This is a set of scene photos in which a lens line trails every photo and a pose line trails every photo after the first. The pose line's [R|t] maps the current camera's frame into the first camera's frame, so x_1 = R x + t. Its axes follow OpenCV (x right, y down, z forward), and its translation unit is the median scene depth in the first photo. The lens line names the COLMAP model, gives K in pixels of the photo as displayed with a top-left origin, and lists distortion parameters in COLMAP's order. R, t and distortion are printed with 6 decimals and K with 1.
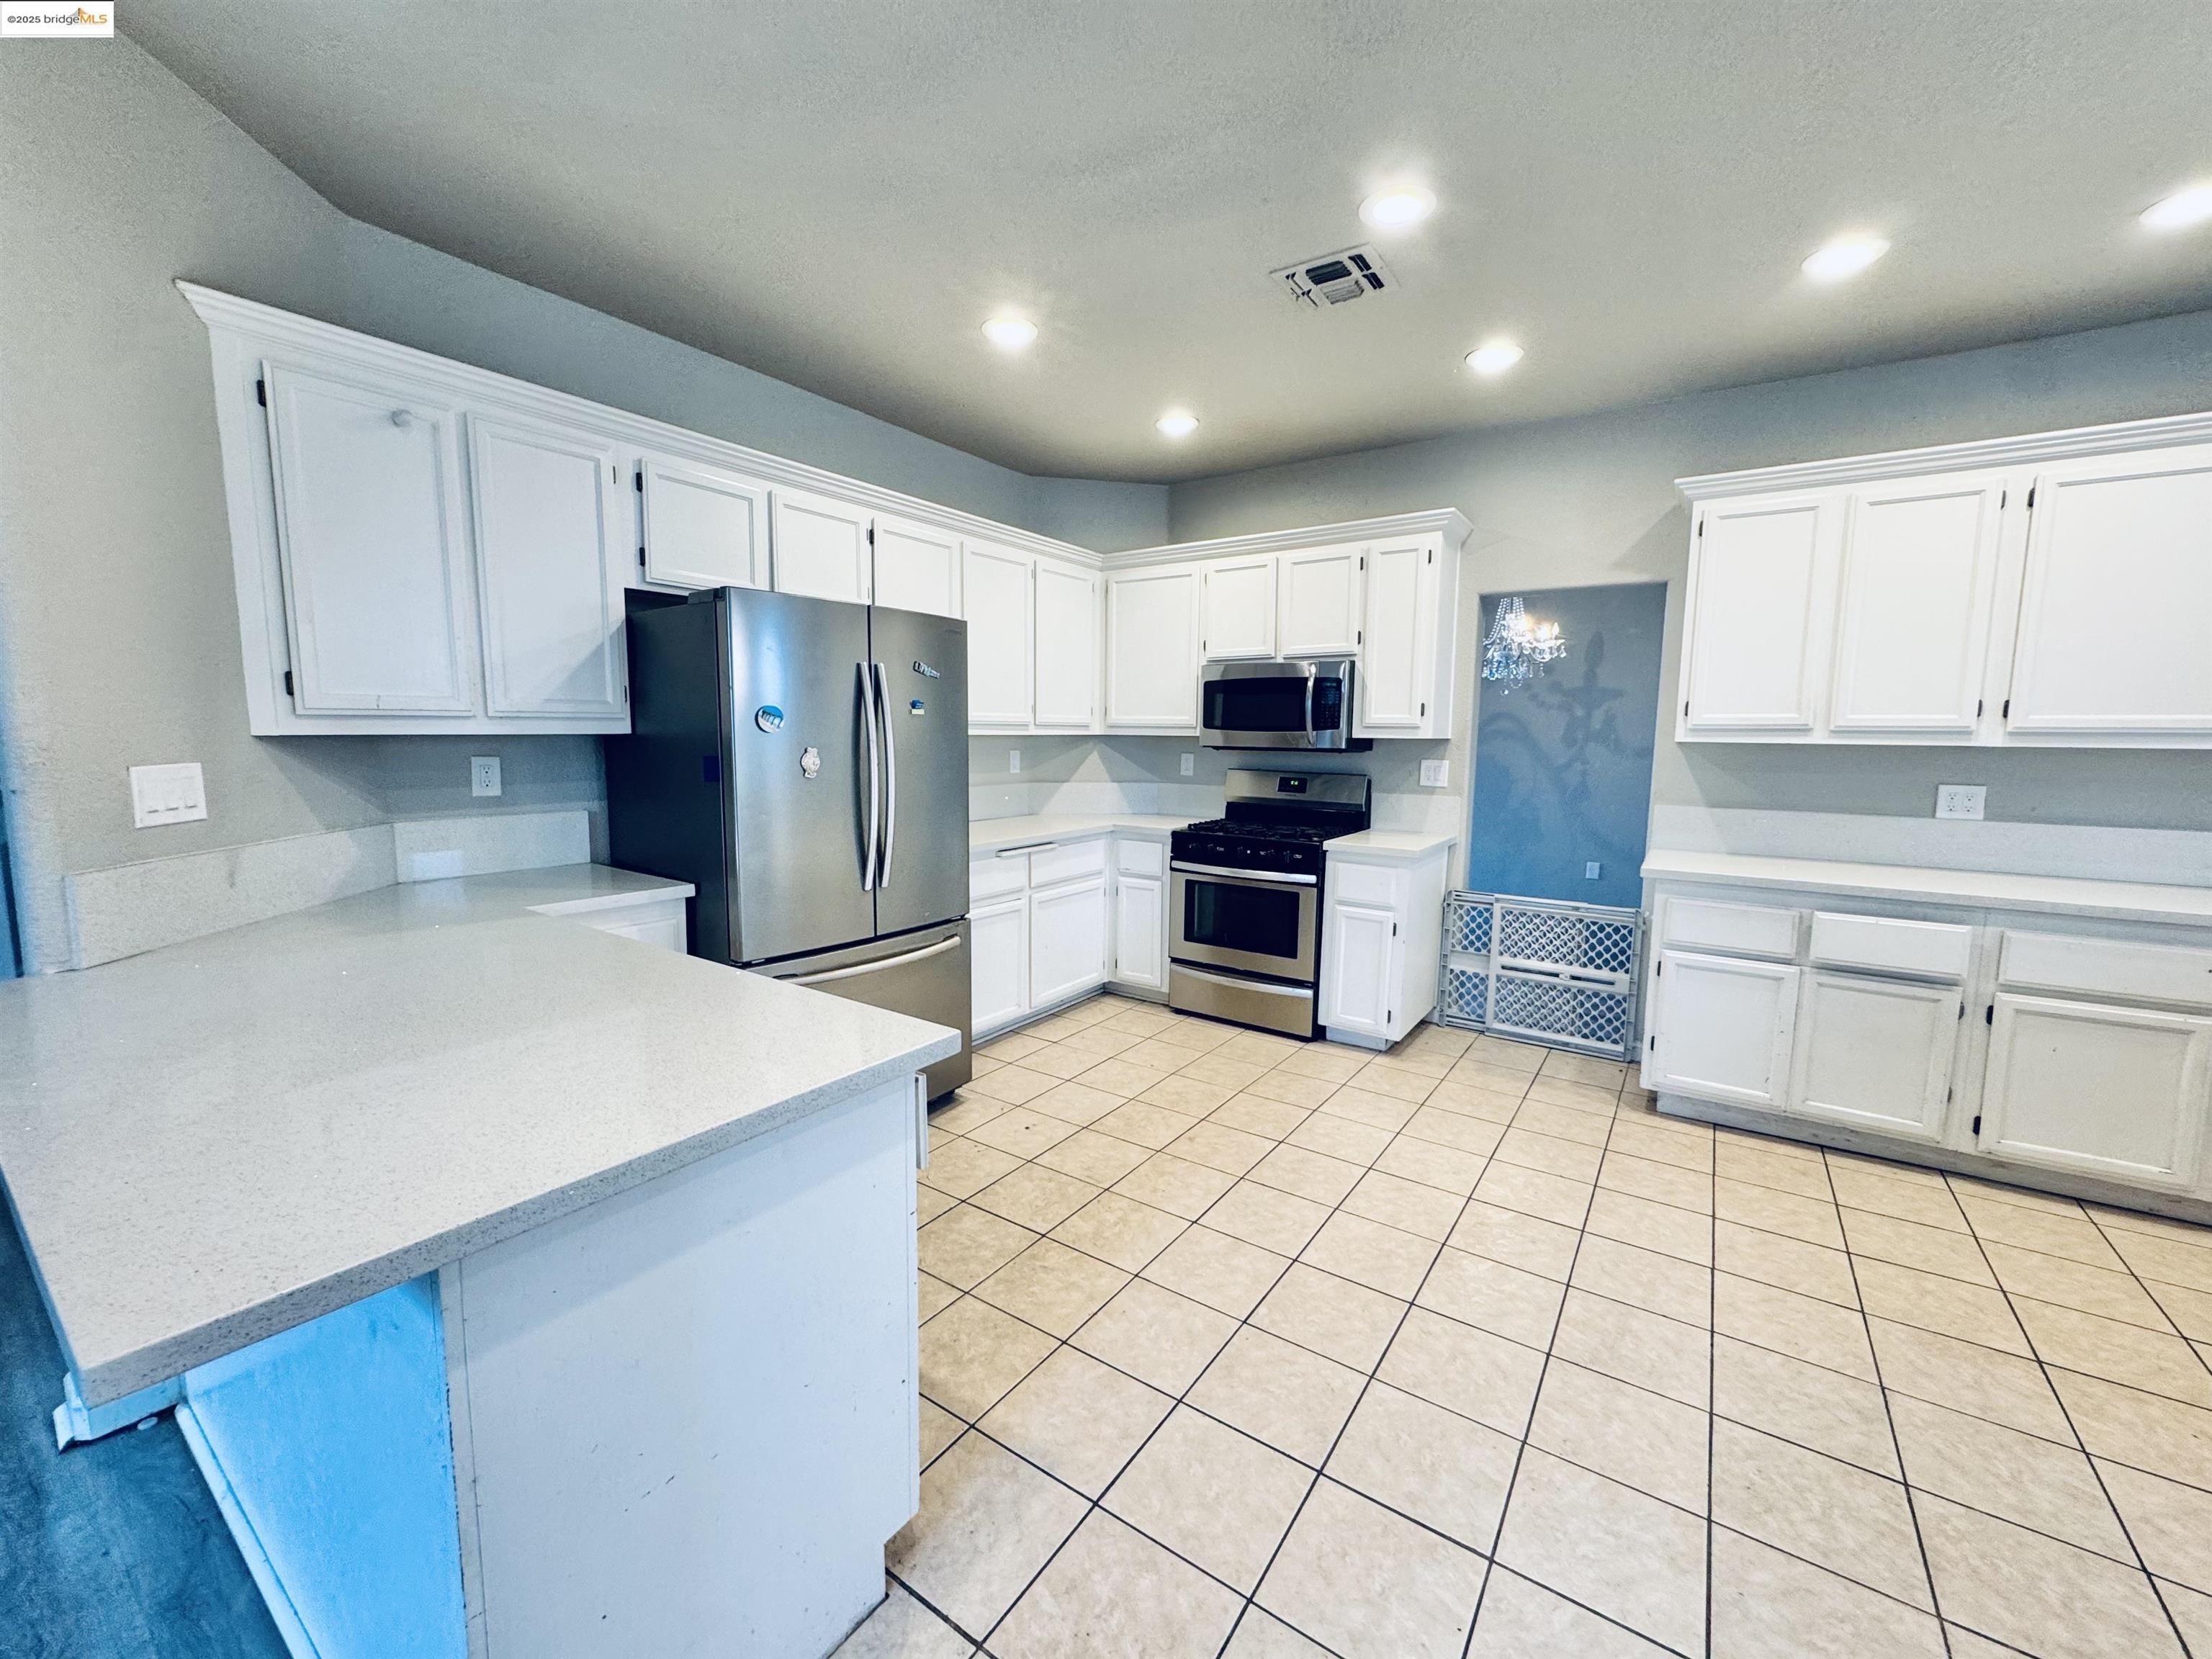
lens RADIAL K [[880.1, 0, 1110.6], [0, 880.1, 832.9], [0, 0, 1]] dist [-0.002238, -0.000041]
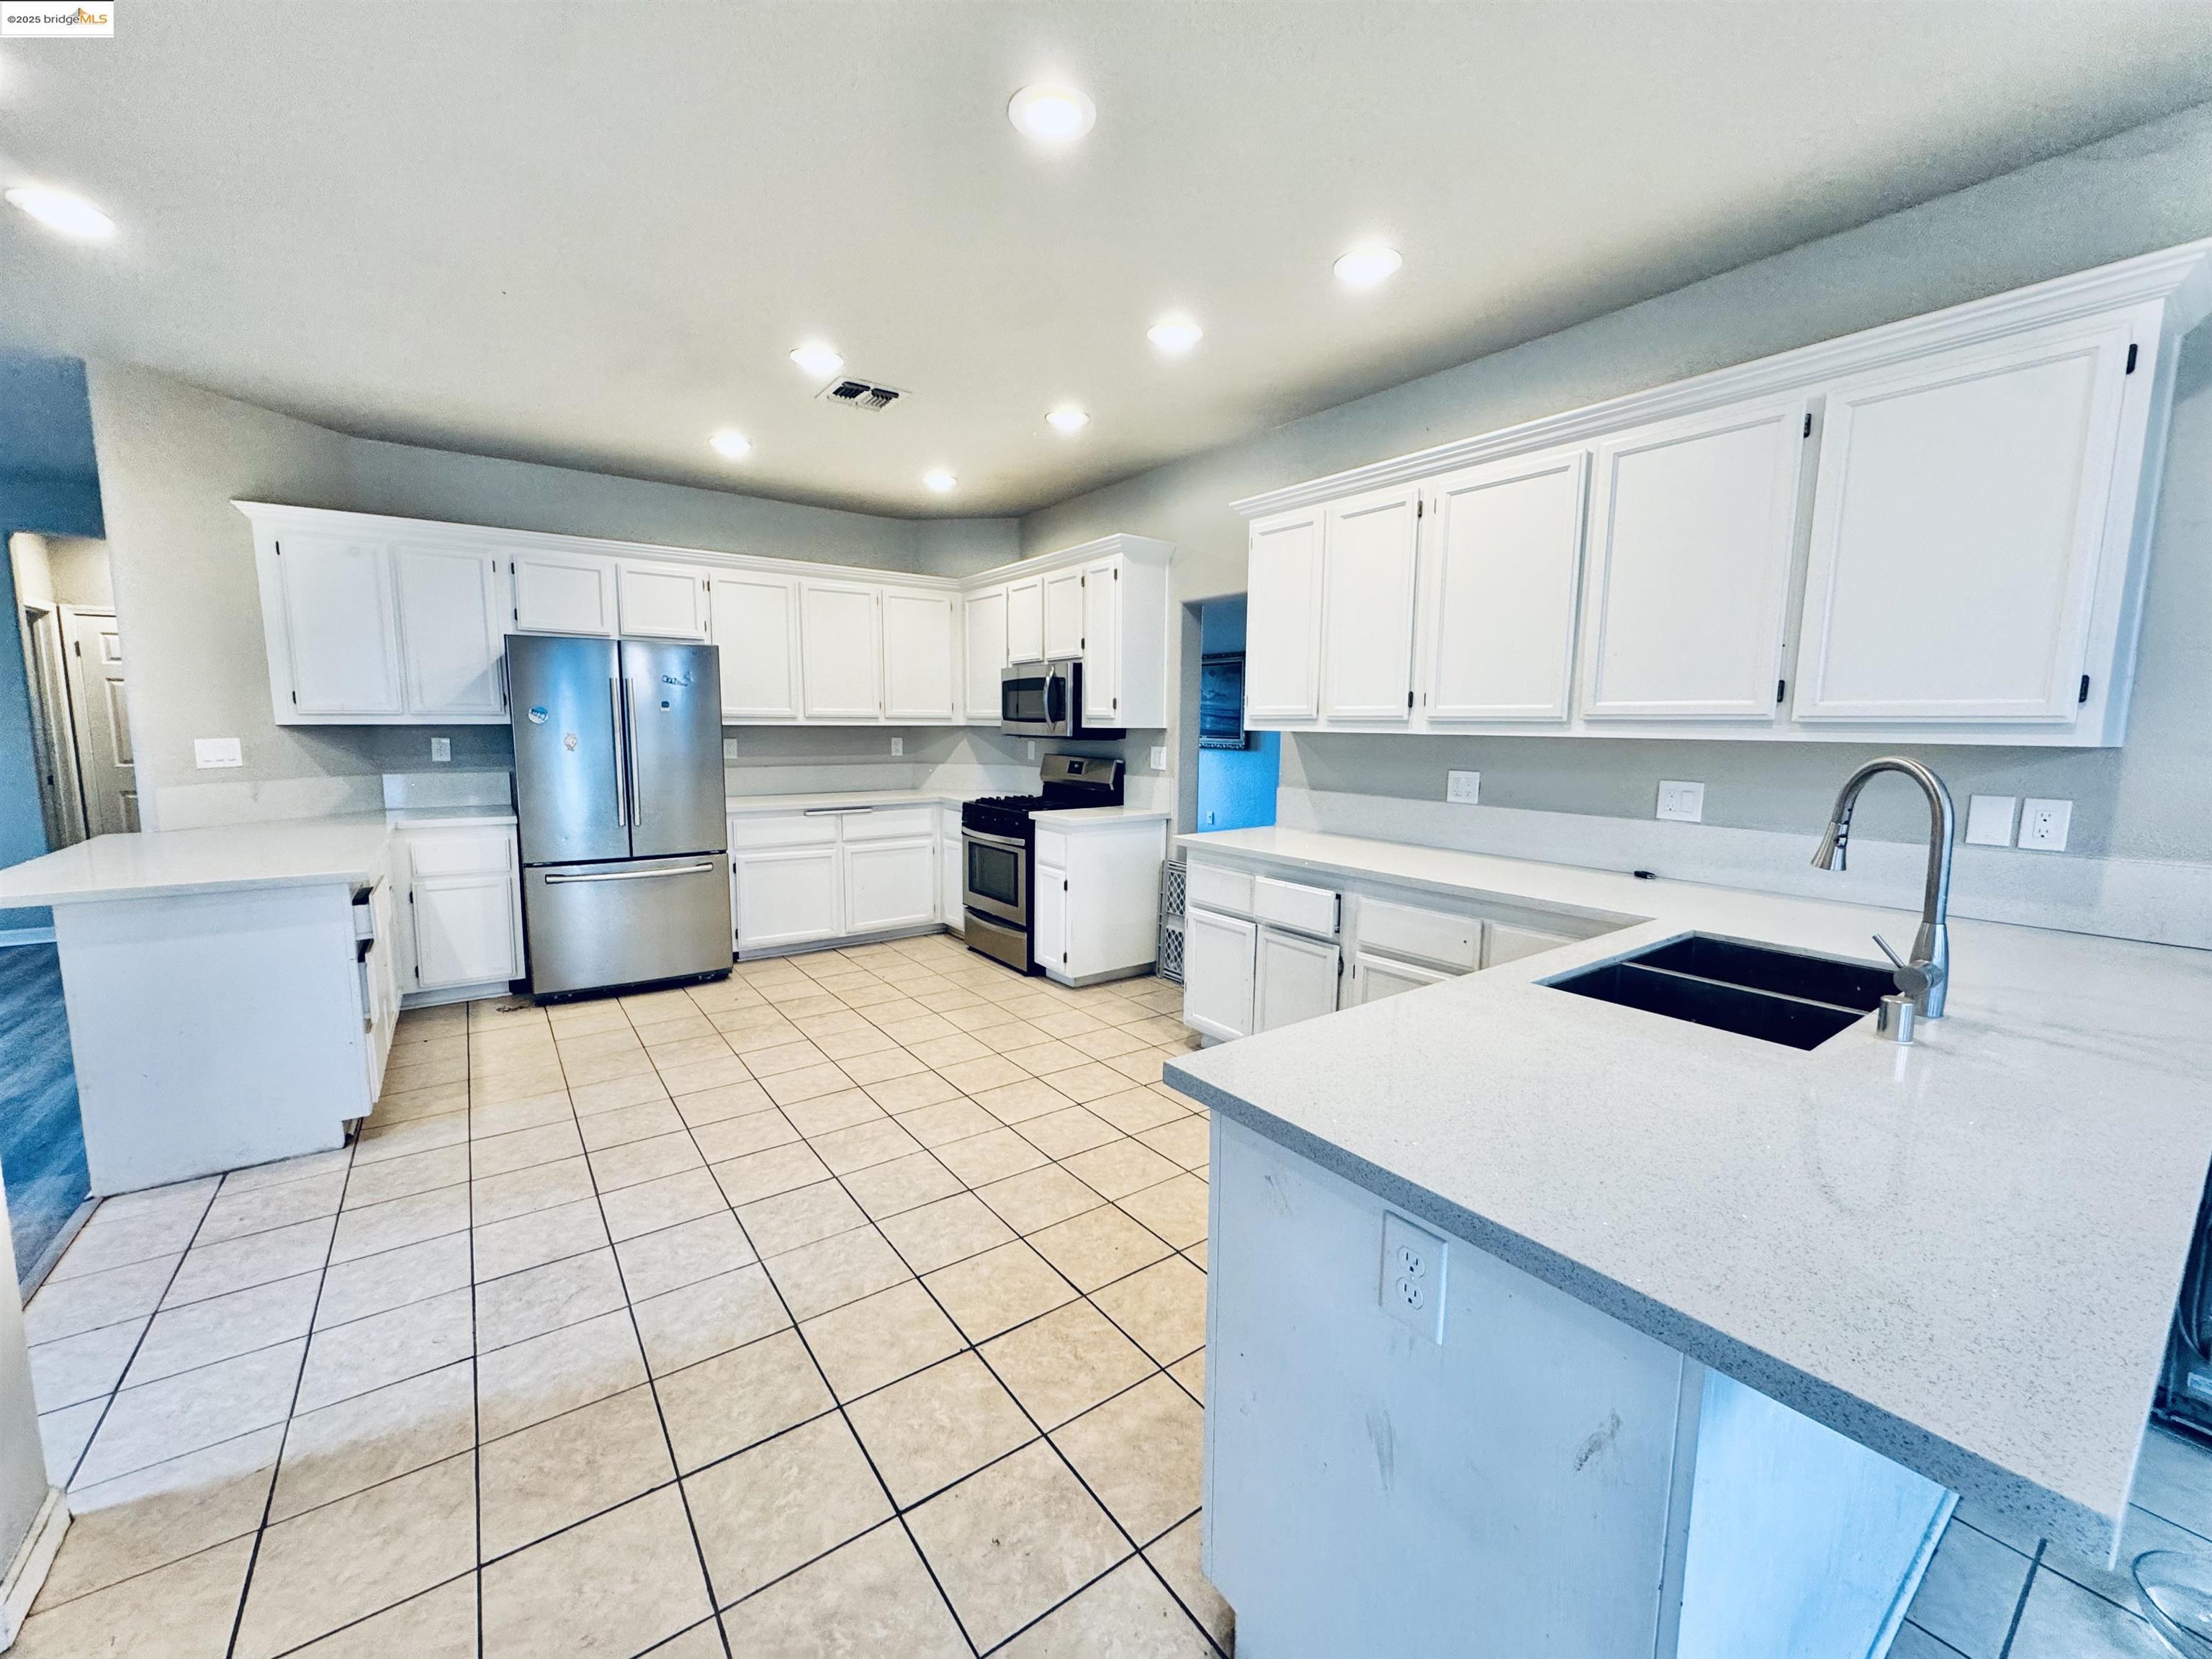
lens RADIAL K [[880.1, 0, 1105.2], [0, 880.1, 831.0], [0, 0, 1]] dist [-0.002238, -0.000041]
pose [[0.943557, 0.038925, -0.328915, 0.755323], [-0.037071, 0.999242, 0.011907, 0.018031], [0.329129, 0.000958, 0.944285, -0.124511]]
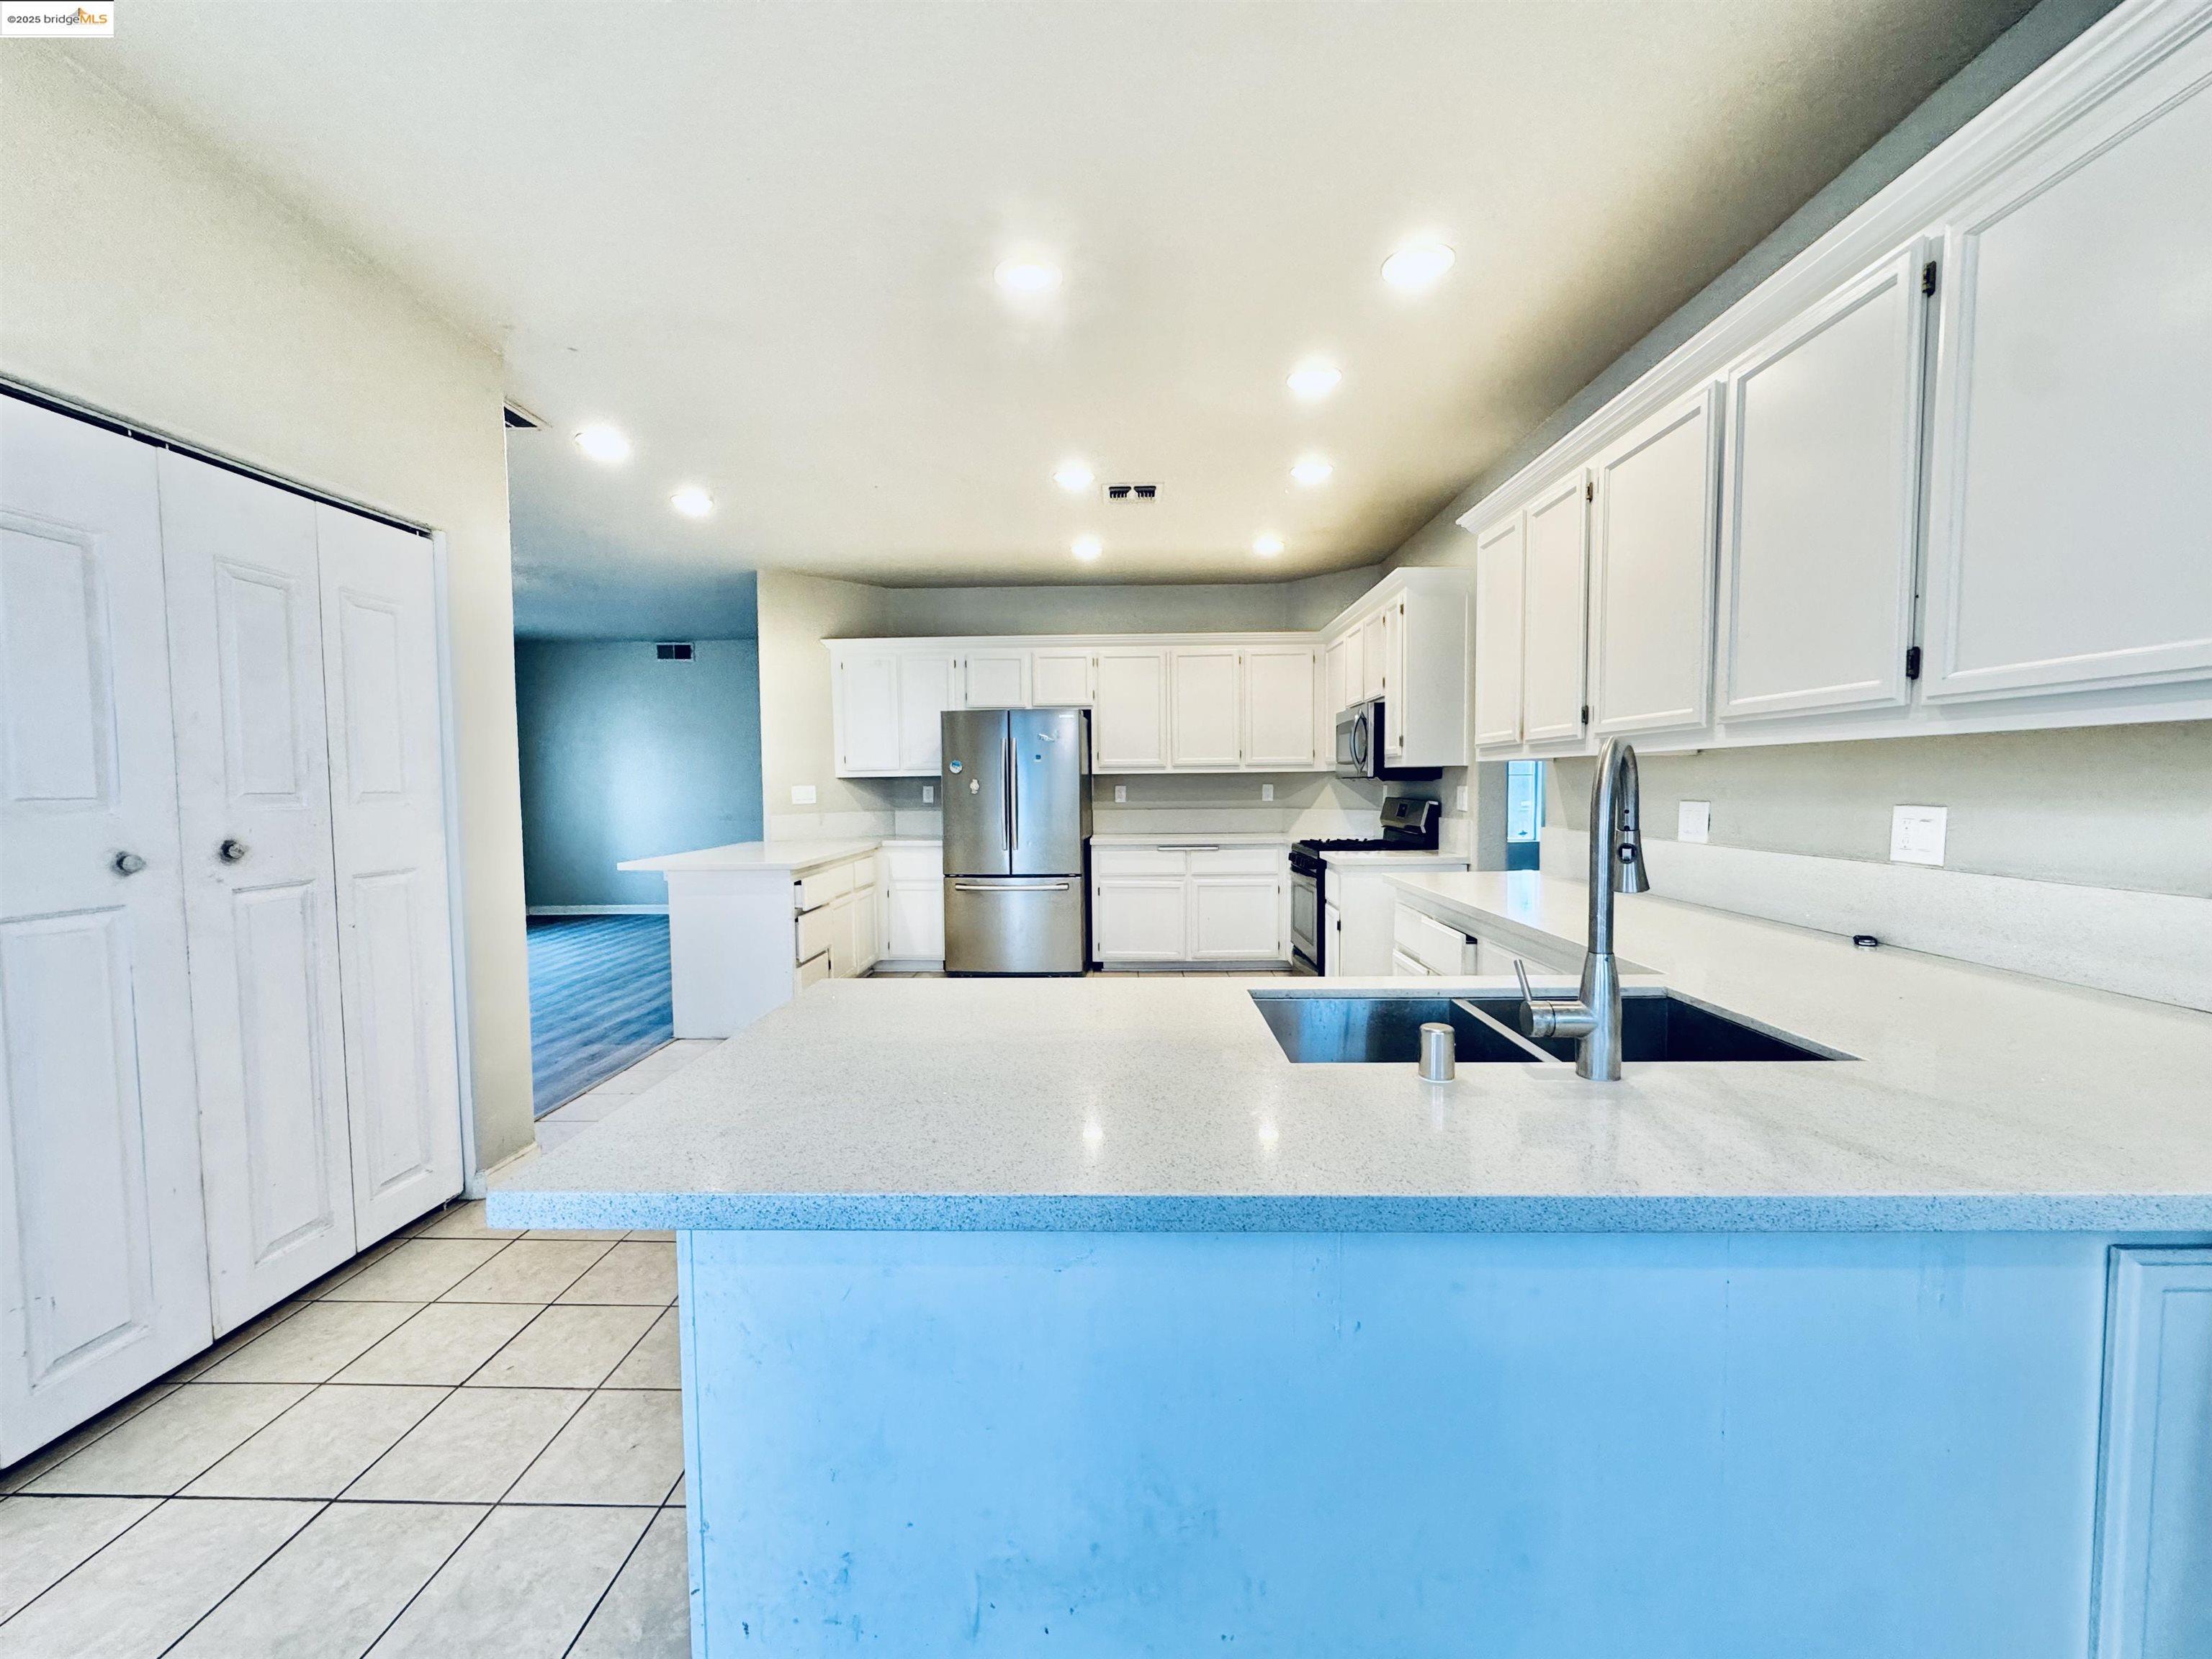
lens RADIAL K [[880.1, 0, 1101.1], [0, 880.1, 831.6], [0, 0, 1]] dist [-0.002238, -0.000041]
pose [[0.544606, 0.030541, -0.838136, 1.127901], [-0.081088, 0.996572, -0.016375, 0.027861], [0.834763, 0.076880, 0.545216, 0.063245]]
